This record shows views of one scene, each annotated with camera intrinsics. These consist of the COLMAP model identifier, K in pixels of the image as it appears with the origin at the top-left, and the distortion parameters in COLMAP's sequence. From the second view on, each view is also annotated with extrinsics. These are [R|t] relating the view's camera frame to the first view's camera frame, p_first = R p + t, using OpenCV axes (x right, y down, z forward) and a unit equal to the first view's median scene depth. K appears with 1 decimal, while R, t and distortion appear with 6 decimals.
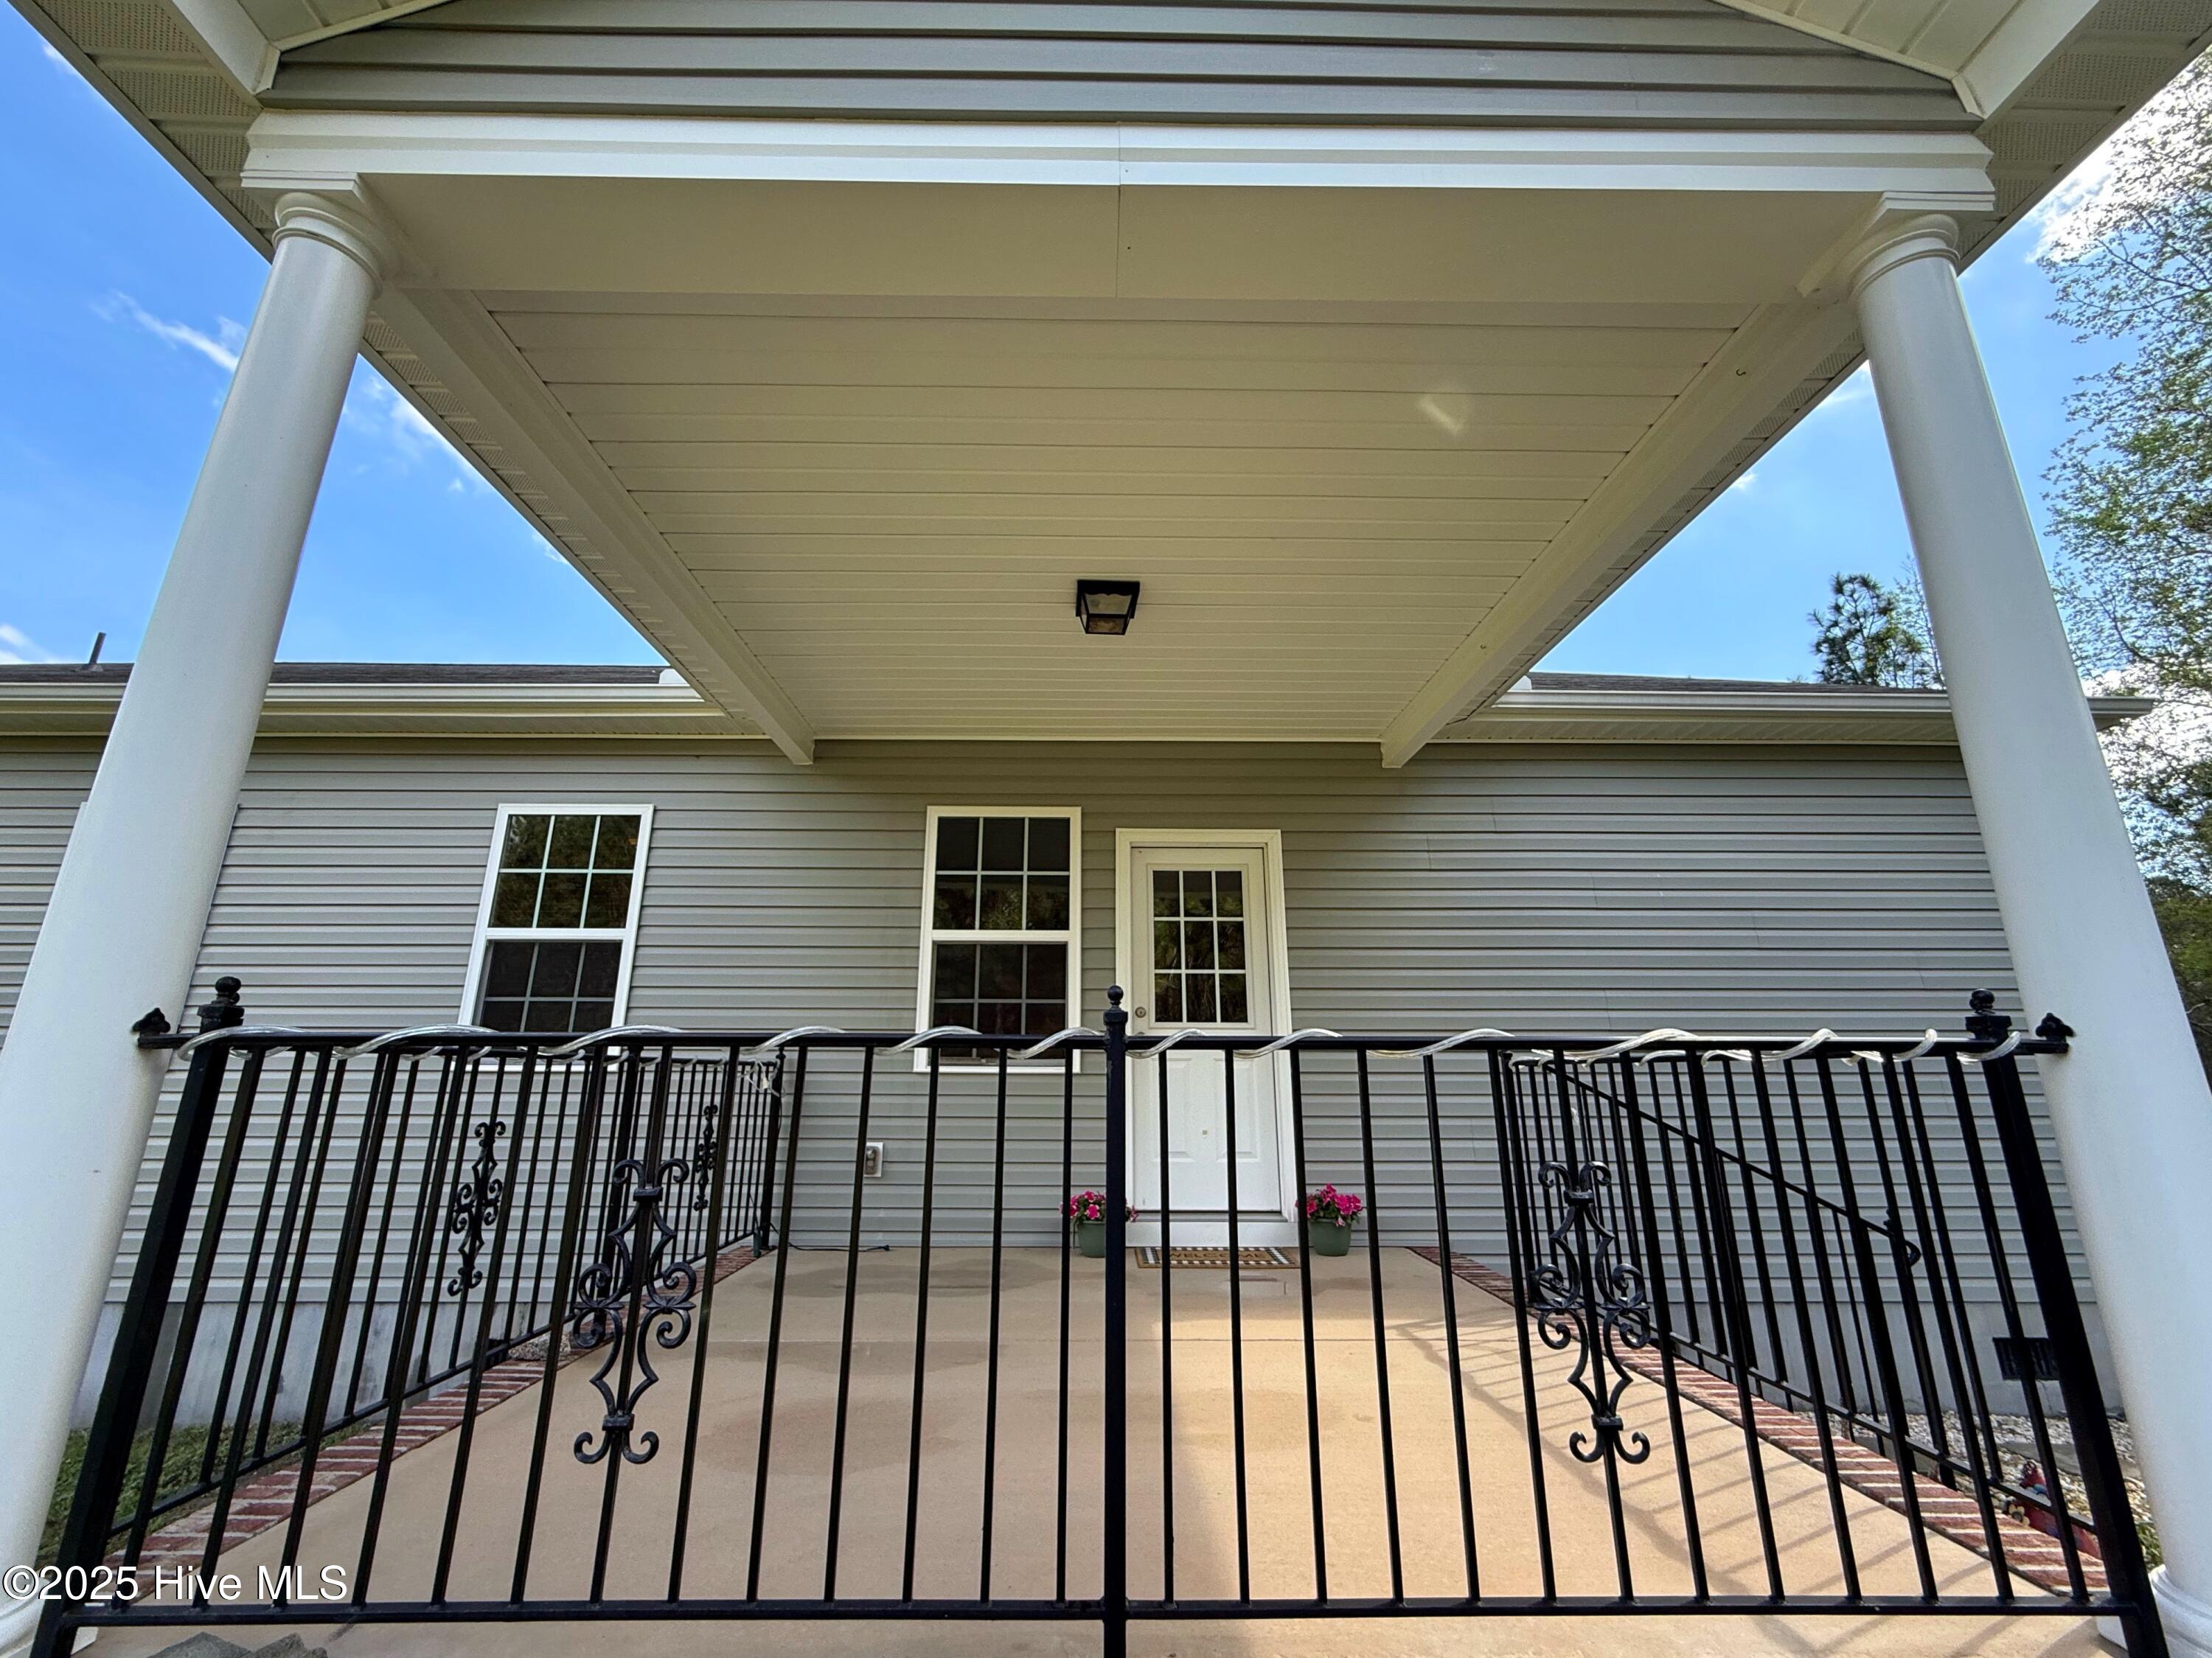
lens RADIAL K [[893.9, 0, 1105.3], [0, 893.9, 828.5], [0, 0, 1]] dist [0.000350, -0.000092]
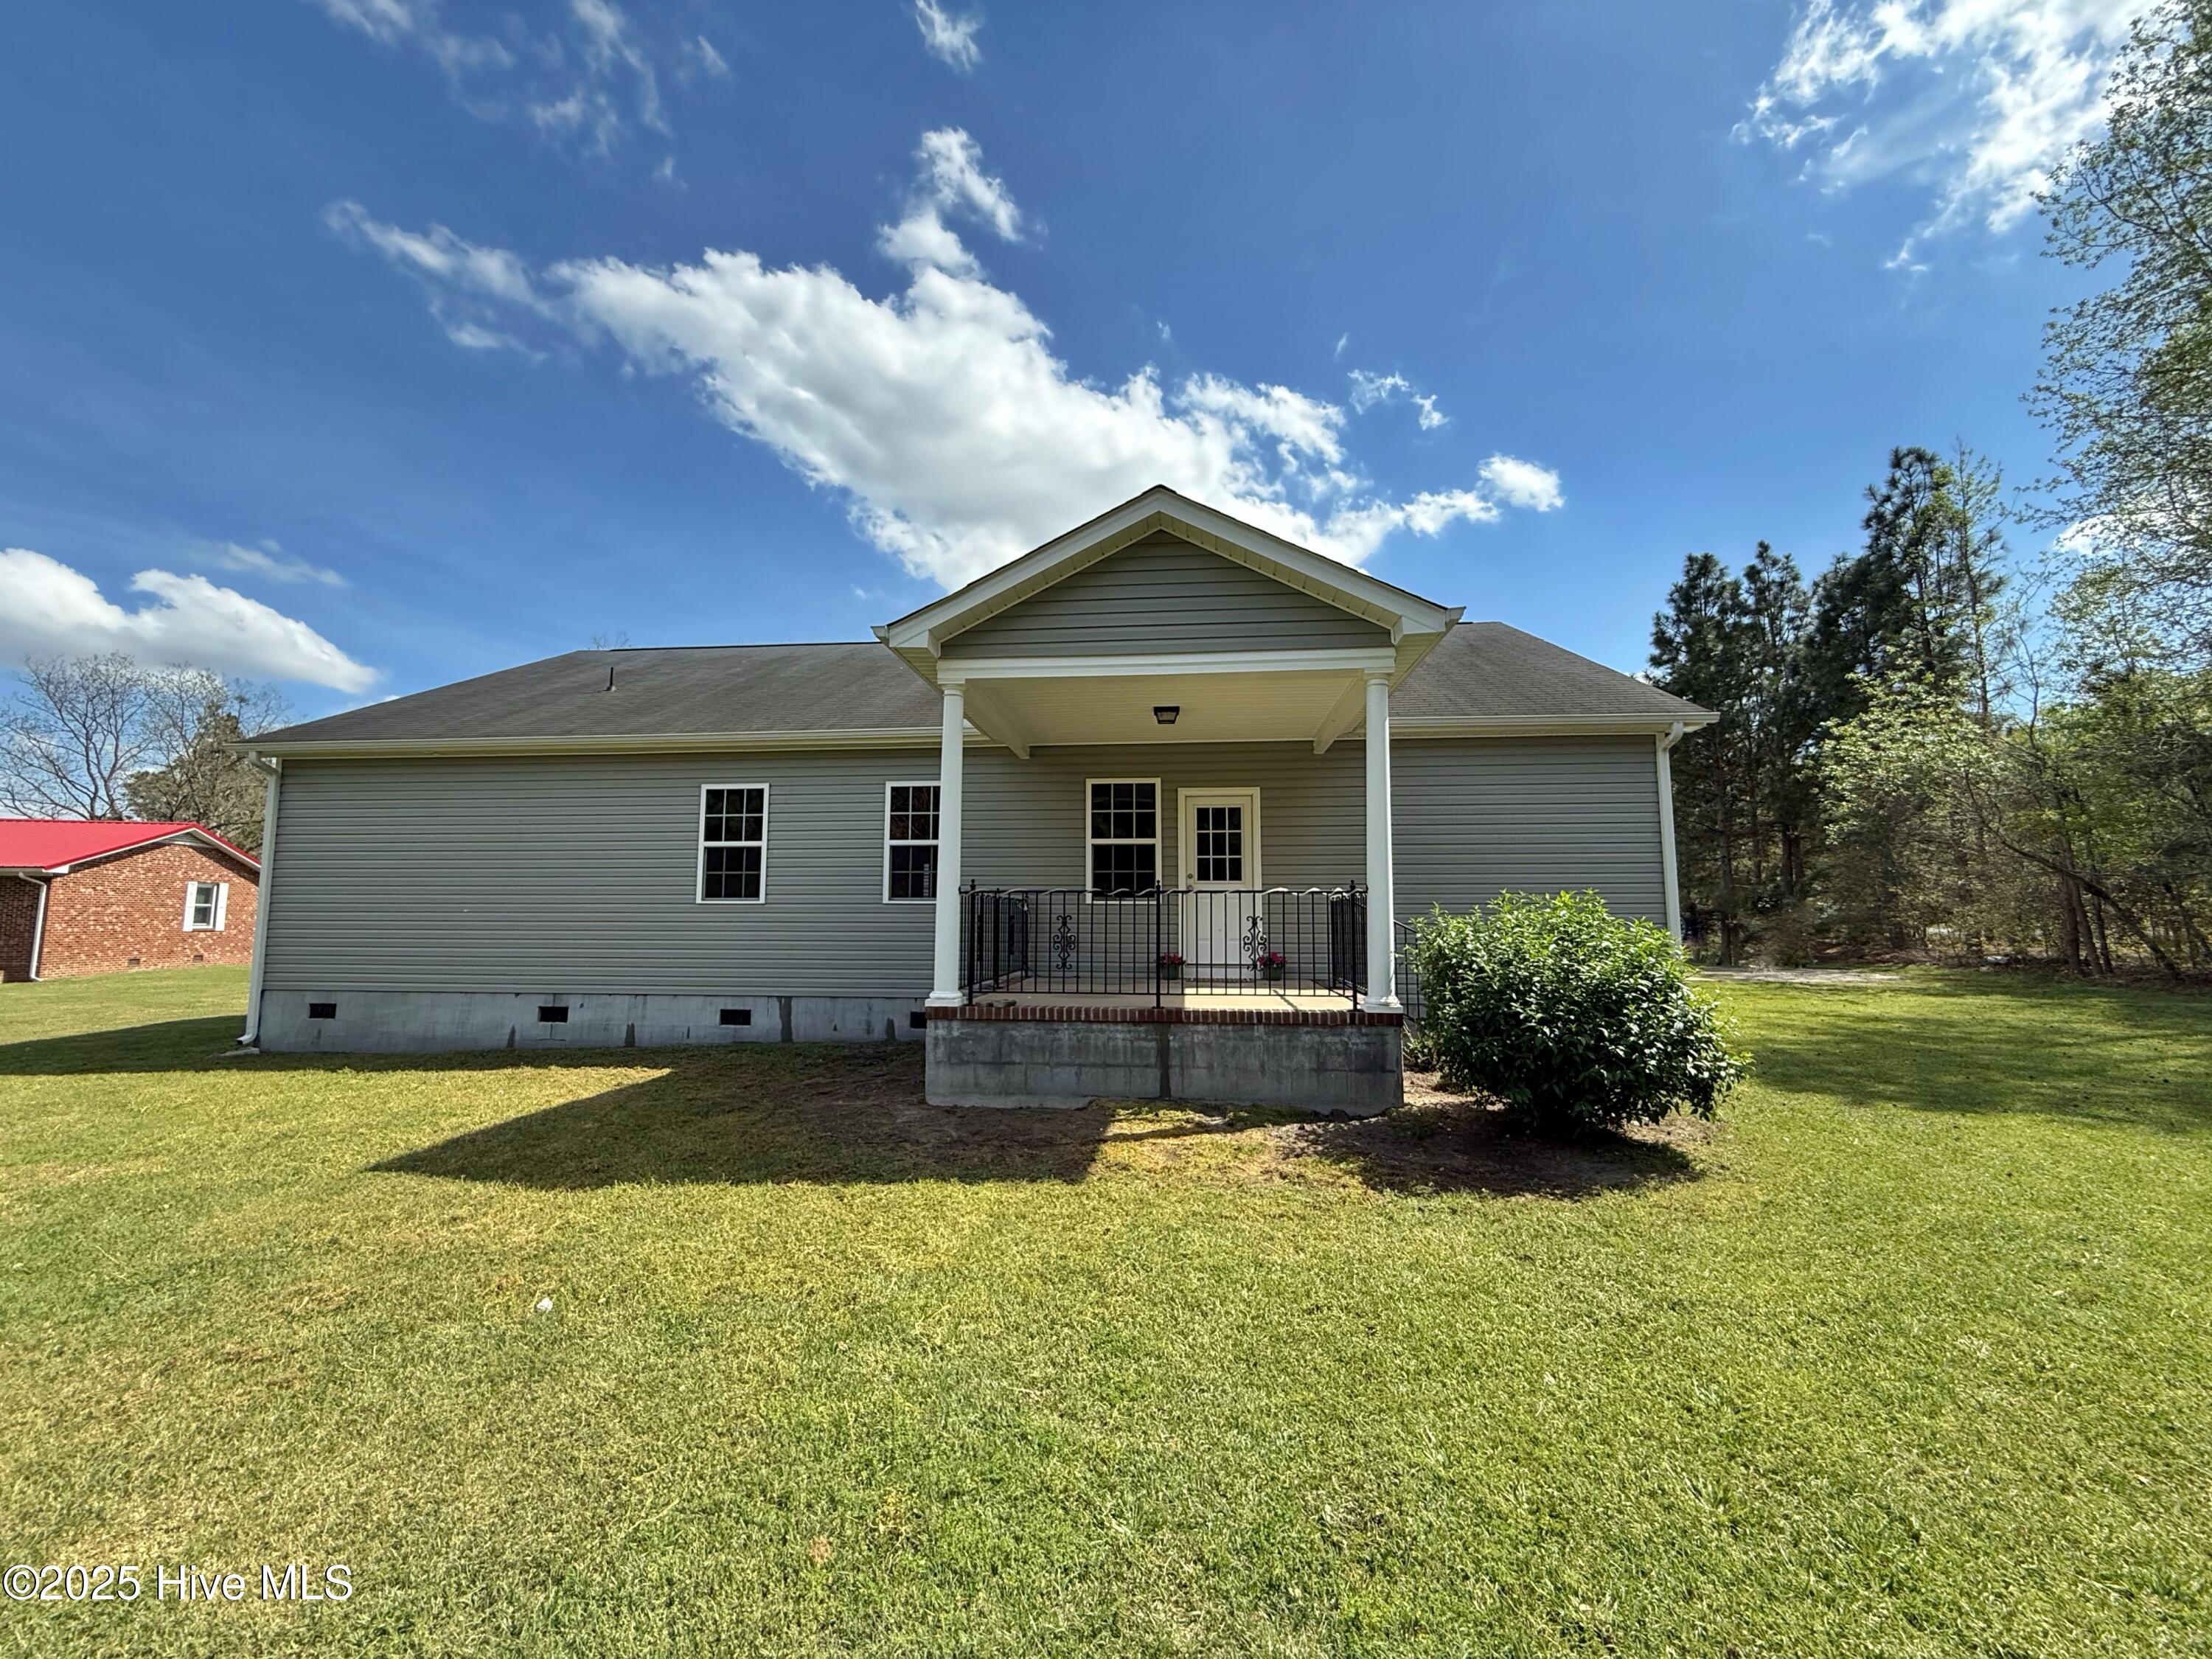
lens RADIAL K [[894.0, 0, 1105.3], [0, 894.0, 829.0], [0, 0, 1]] dist [0.000350, -0.000092]
pose [[0.993527, -0.011330, -0.113033, 0.076736], [0.030202, 0.985547, 0.166686, -0.253489], [0.109510, -0.169021, 0.979510, -1.034299]]
